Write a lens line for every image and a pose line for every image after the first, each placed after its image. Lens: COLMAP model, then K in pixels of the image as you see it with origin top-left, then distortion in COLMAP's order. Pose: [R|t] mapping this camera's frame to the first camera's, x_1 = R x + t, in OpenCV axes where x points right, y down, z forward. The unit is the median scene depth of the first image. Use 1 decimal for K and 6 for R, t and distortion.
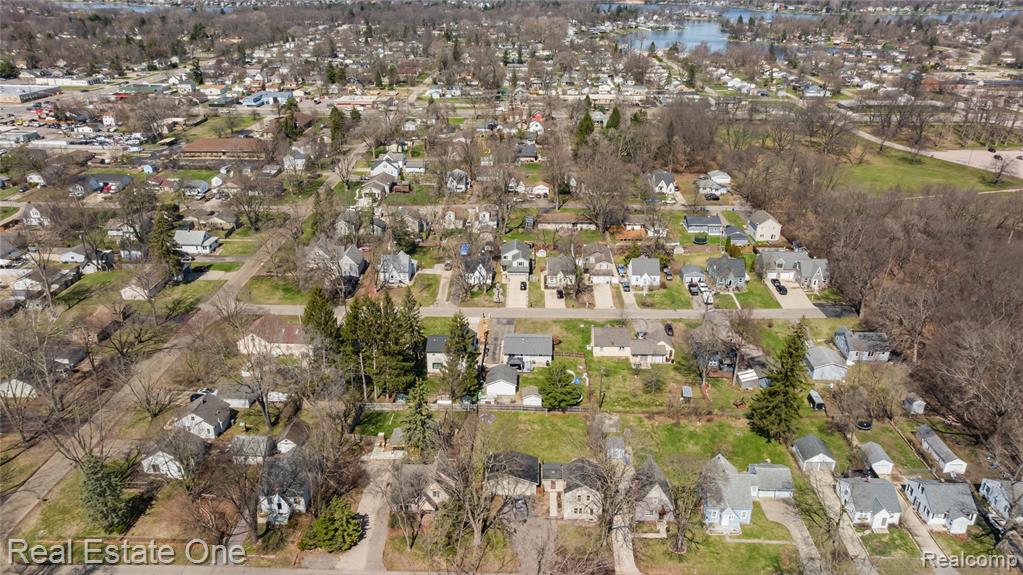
lens RADIAL K [[724.7, 0, 510.5], [0, 724.7, 282.2], [0, 0, 1]] dist [-0.028406, 0.018340]
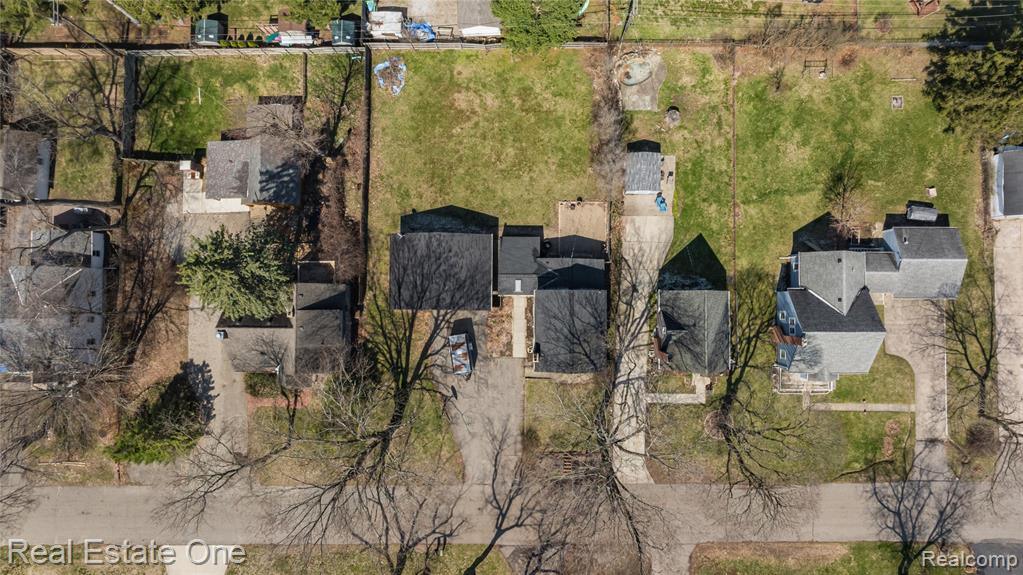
lens RADIAL K [[724.7, 0, 512.6], [0, 724.7, 287.5], [0, 0, 1]] dist [-0.028406, 0.018340]
pose [[0.998999, -0.031743, -0.031508, 0.044230], [0.041938, 0.419991, 0.906559, -0.138529], [-0.015544, -0.906973, 0.420902, 0.477281]]
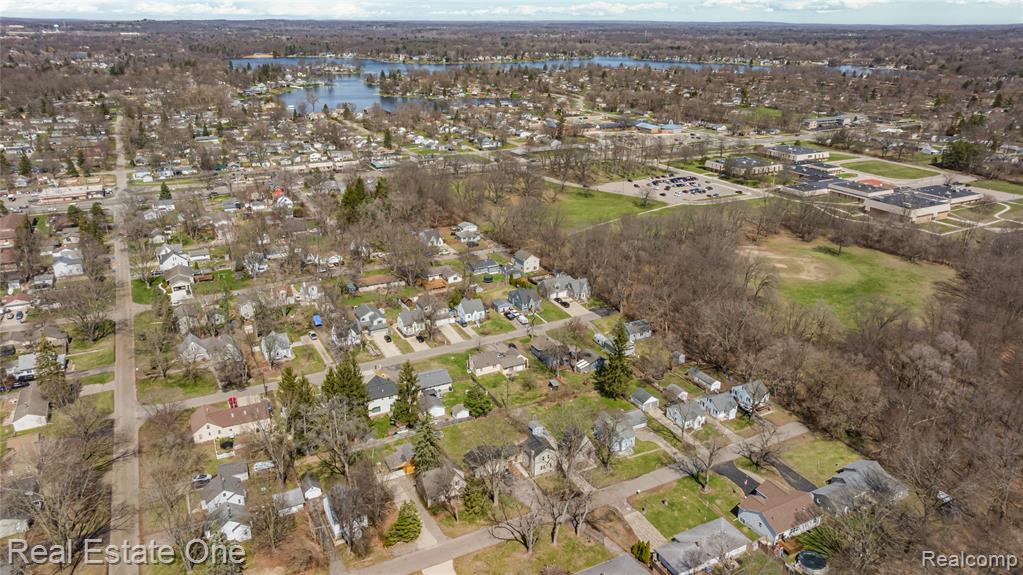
lens RADIAL K [[724.7, 0, 514.6], [0, 724.7, 291.5], [0, 0, 1]] dist [-0.028406, 0.018340]
pose [[0.872660, -0.170044, 0.457766, -0.347991], [0.189191, 0.981932, 0.004089, -0.038381], [-0.450190, 0.083036, 0.889064, -0.211078]]
